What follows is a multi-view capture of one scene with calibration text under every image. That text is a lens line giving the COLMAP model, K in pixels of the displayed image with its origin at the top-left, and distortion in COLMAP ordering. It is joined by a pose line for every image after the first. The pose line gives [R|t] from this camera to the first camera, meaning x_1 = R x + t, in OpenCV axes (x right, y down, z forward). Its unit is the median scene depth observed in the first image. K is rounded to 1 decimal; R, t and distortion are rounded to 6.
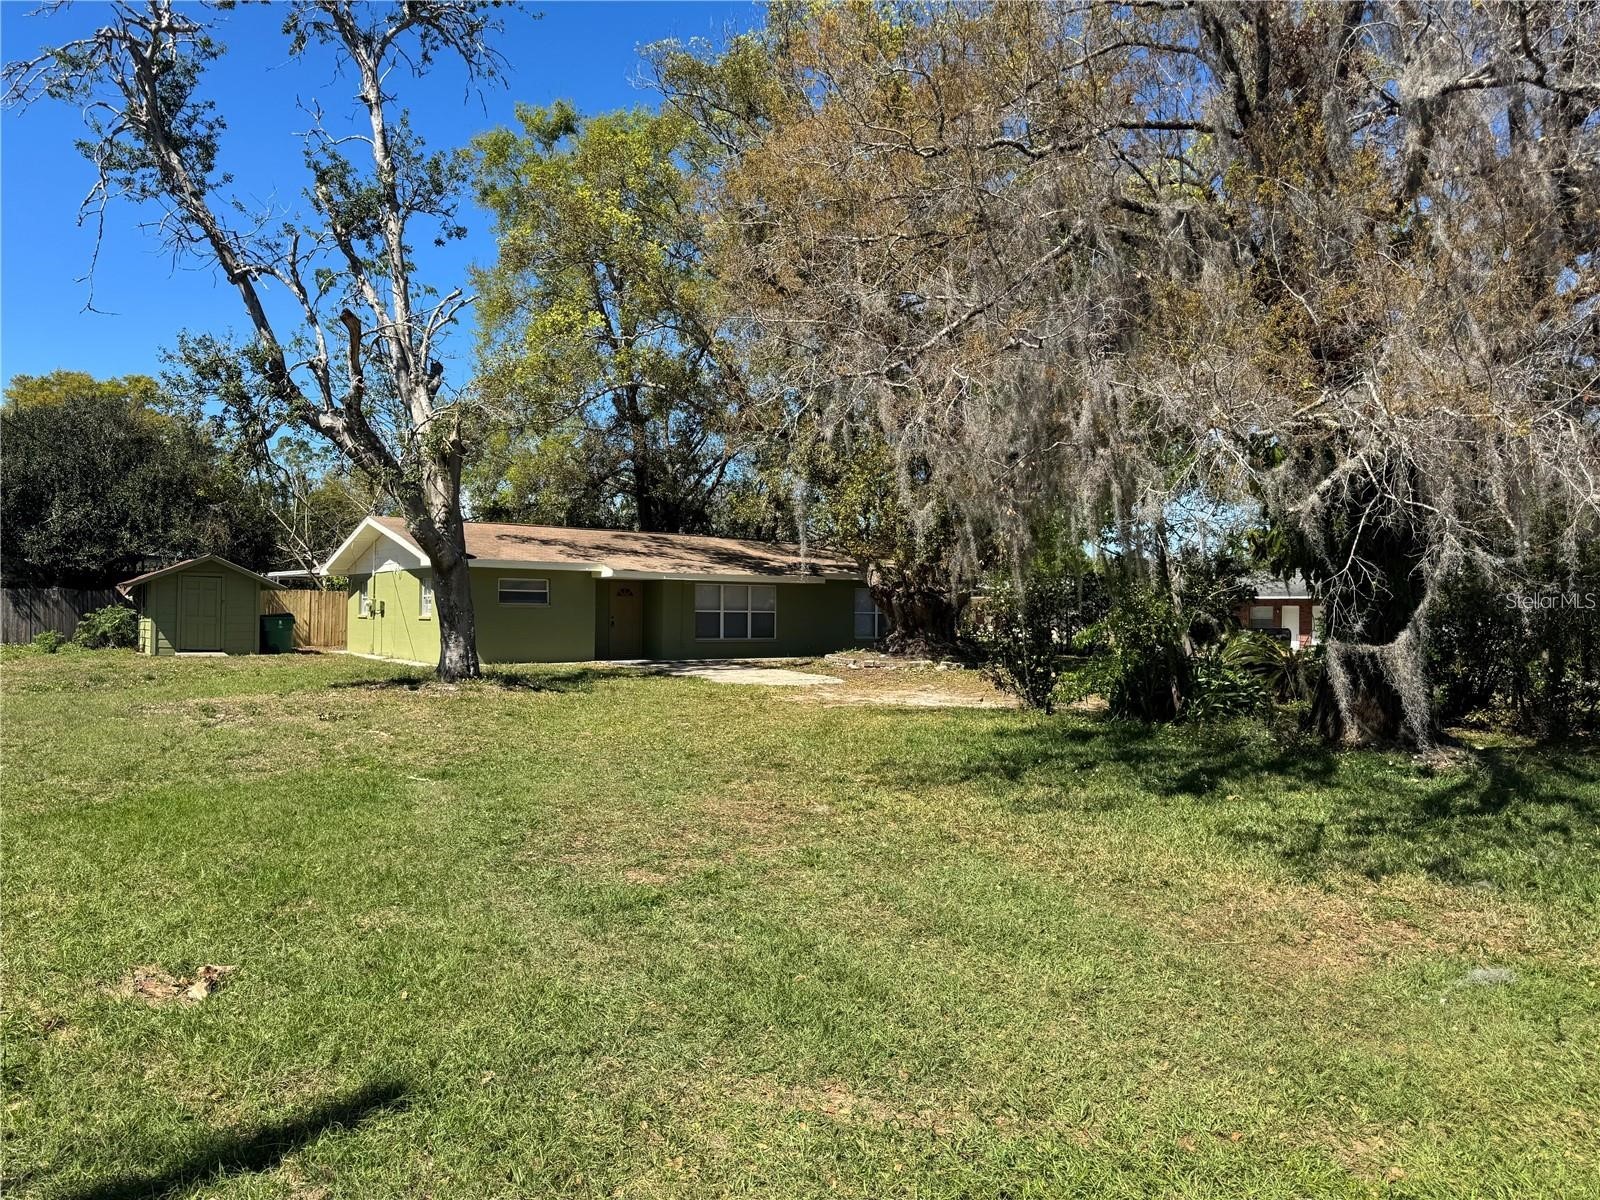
lens RADIAL K [[1111.6, 0, 802.6], [0, 1111.6, 591.1], [0, 0, 1]] dist [0.048989, -0.058203]
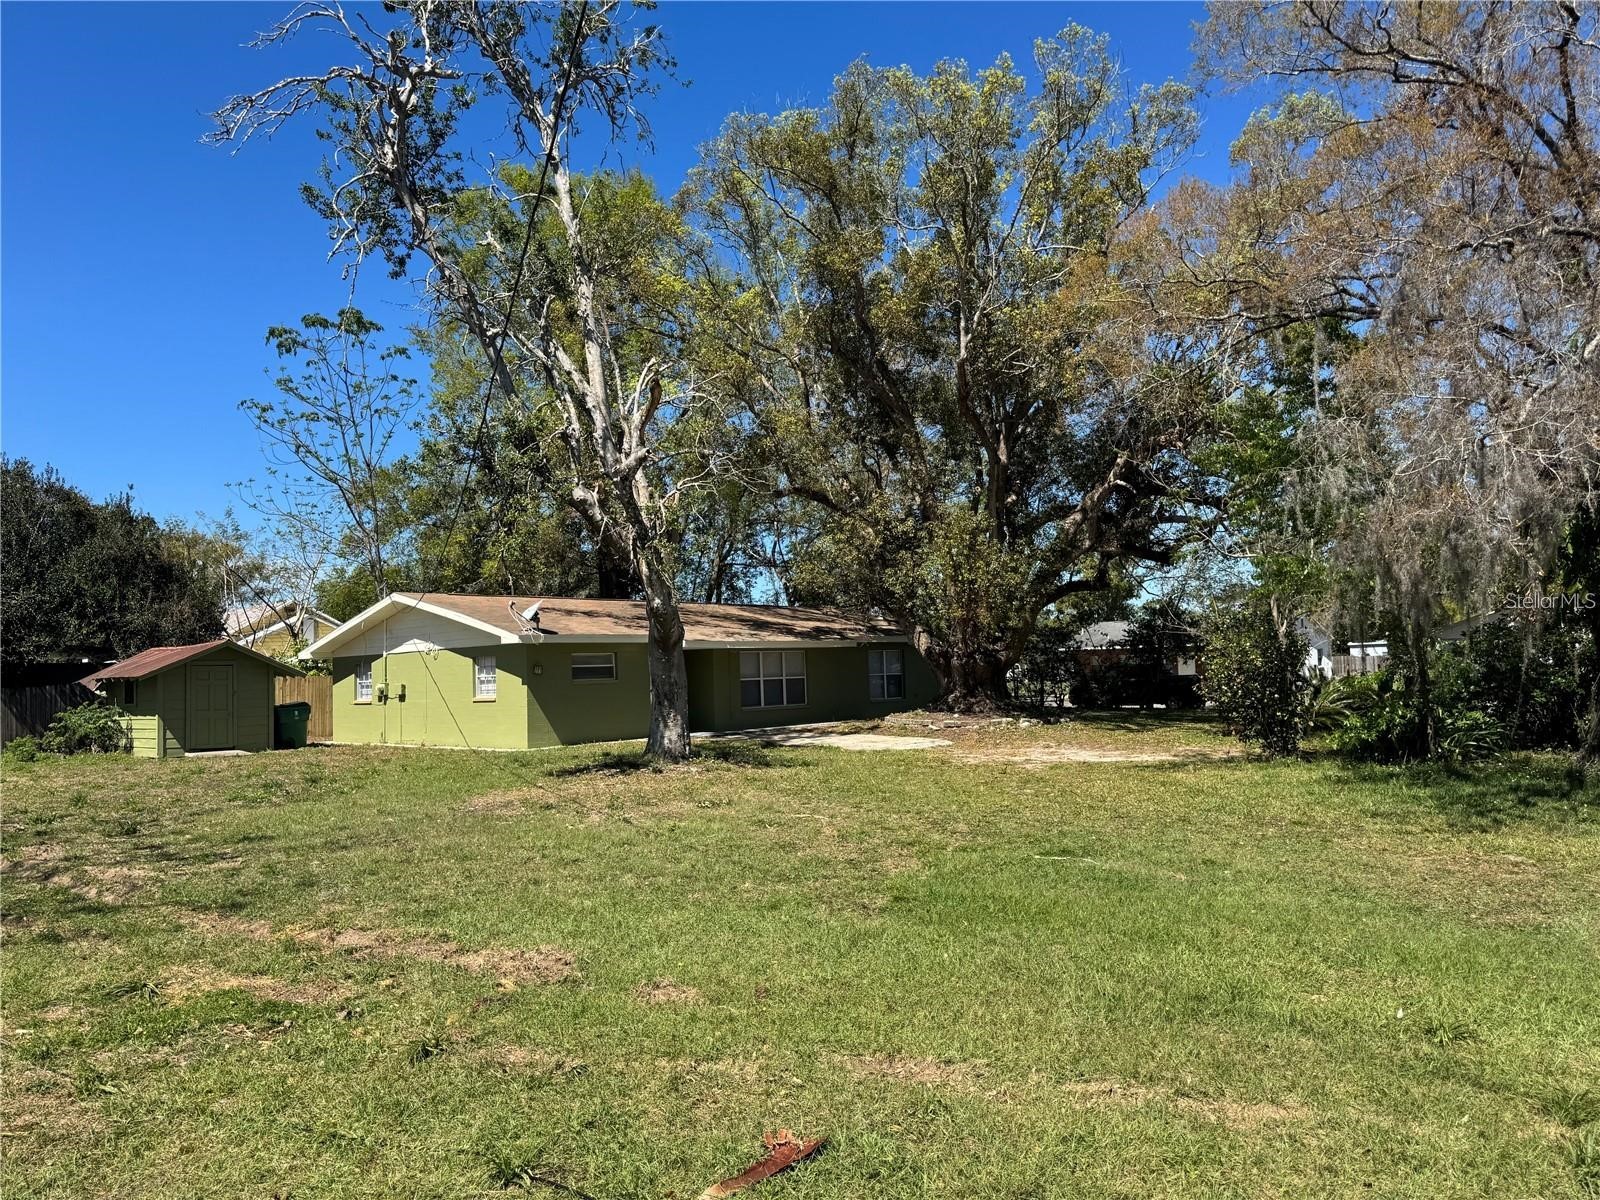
lens RADIAL K [[1111.6, 0, 804.8], [0, 1111.6, 593.1], [0, 0, 1]] dist [0.048989, -0.058203]
pose [[0.973477, -0.026159, 0.227286, -0.264790], [0.038108, 0.998104, -0.048341, -0.008828], [-0.225590, 0.055720, 0.972628, 0.026605]]
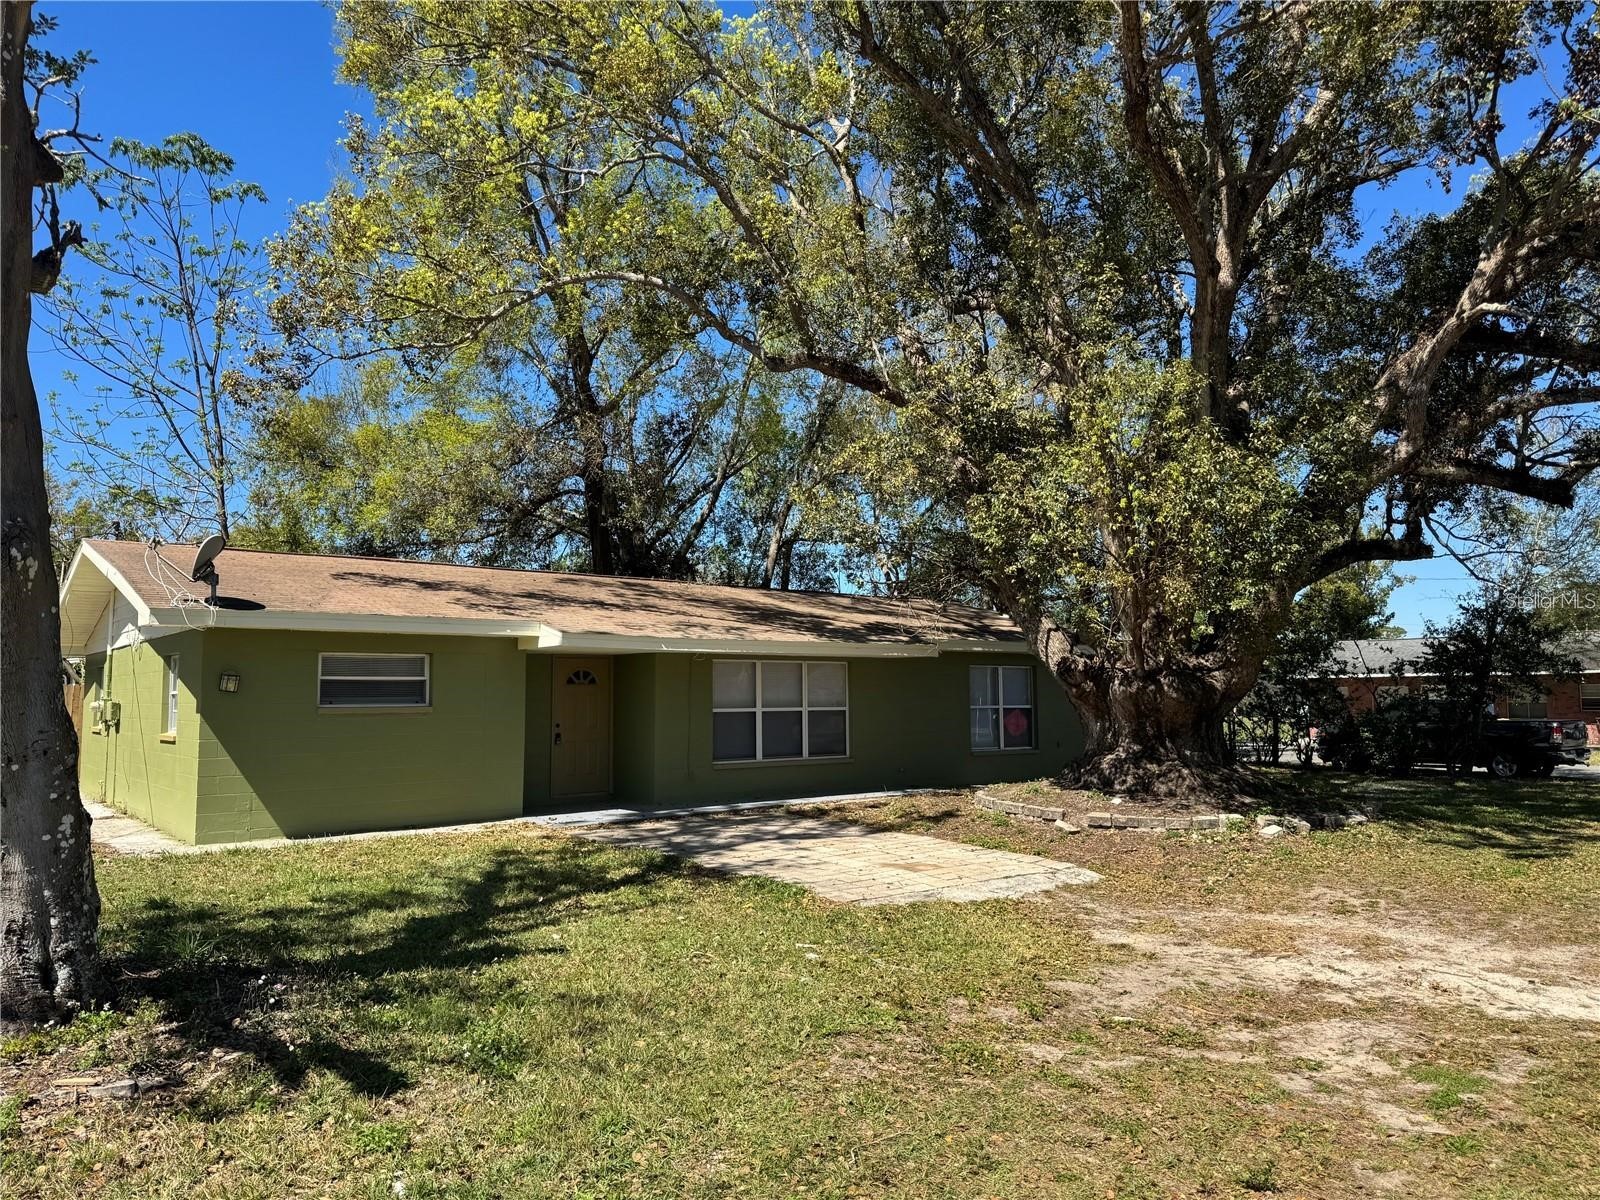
lens RADIAL K [[1111.6, 0, 791.9], [0, 1111.6, 593.3], [0, 0, 1]] dist [0.048989, -0.058203]
pose [[0.998601, -0.010813, 0.051756, -0.086058], [0.014522, 0.997311, -0.071838, 0.000304], [-0.050840, 0.072489, 0.996073, 0.460200]]
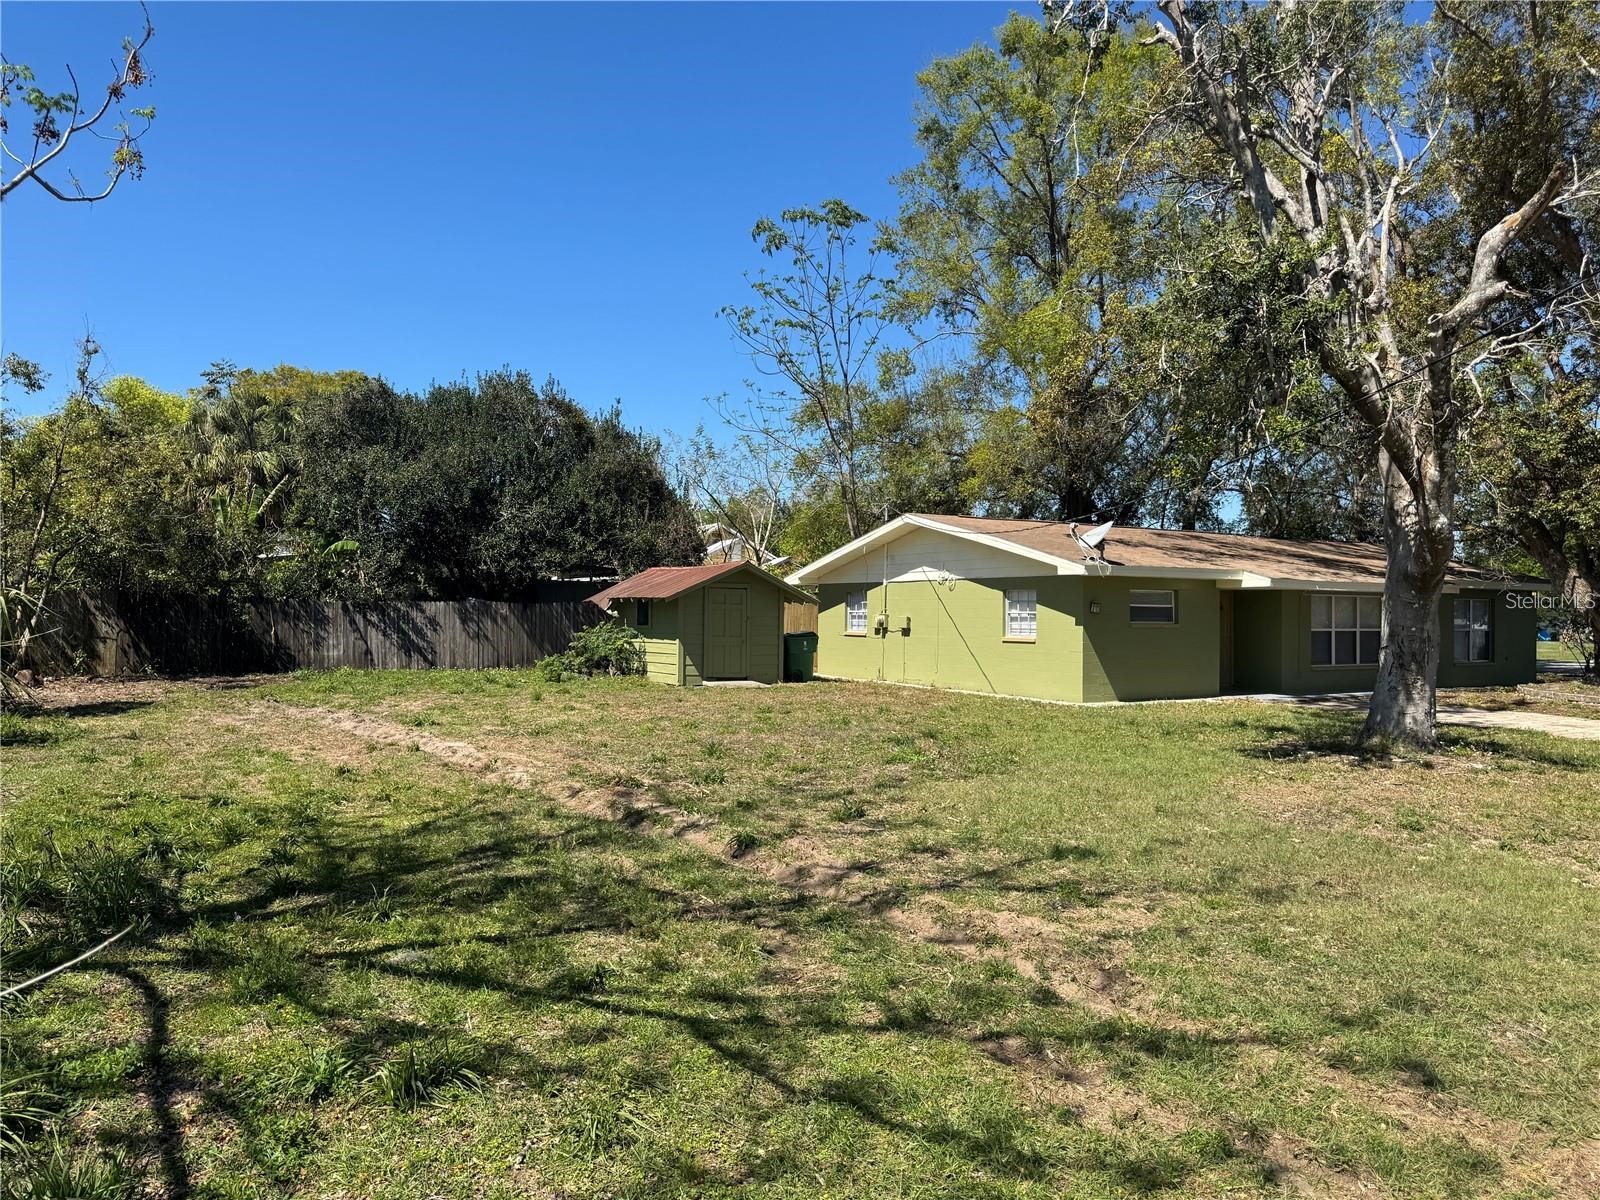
lens RADIAL K [[1111.6, 0, 796.8], [0, 1111.6, 595.8], [0, 0, 1]] dist [0.048989, -0.058203]
pose [[0.997749, -0.001908, -0.067039, -0.408466], [0.002333, 0.999978, 0.006259, -0.011777], [0.067026, -0.006401, 0.997731, 0.185845]]
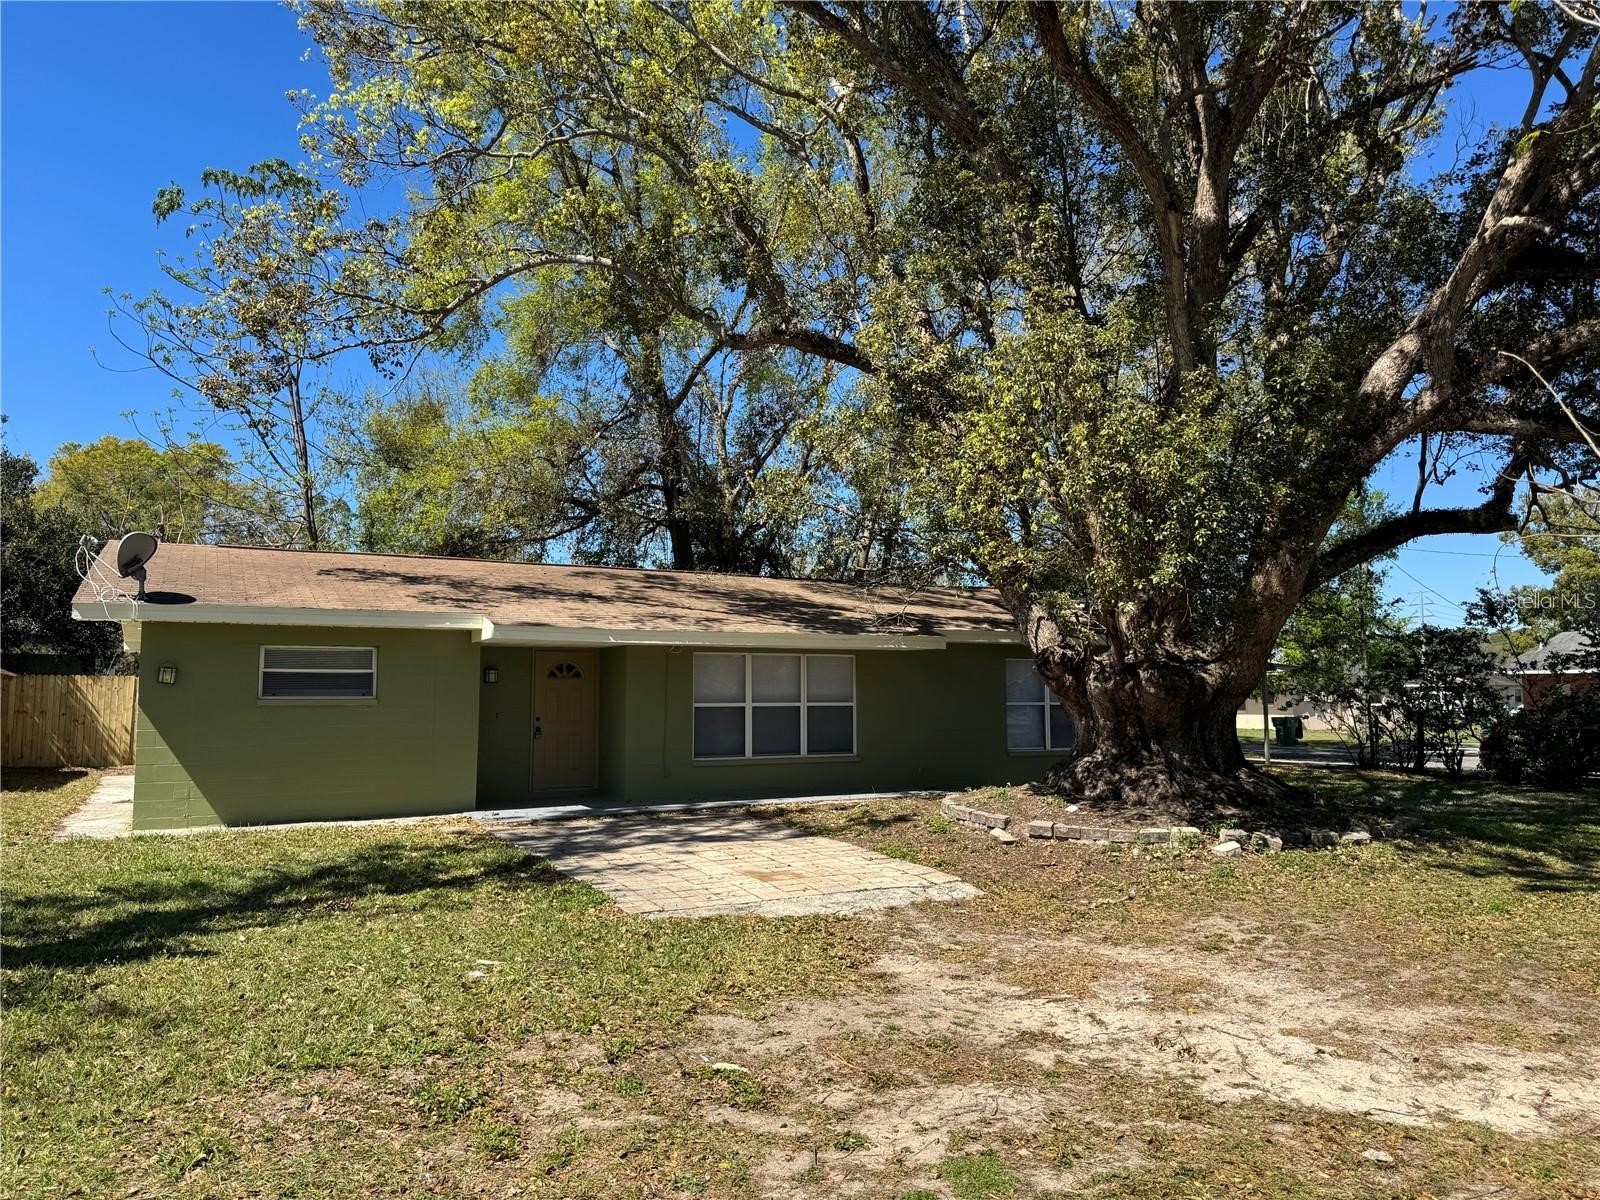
lens RADIAL K [[1111.6, 0, 799.7], [0, 1111.6, 592.6], [0, 0, 1]] dist [0.048989, -0.058203]
pose [[0.990155, -0.023416, -0.138002, 0.026110], [0.013526, 0.997301, -0.072168, 0.003423], [0.139319, 0.069591, 0.987799, 0.492754]]
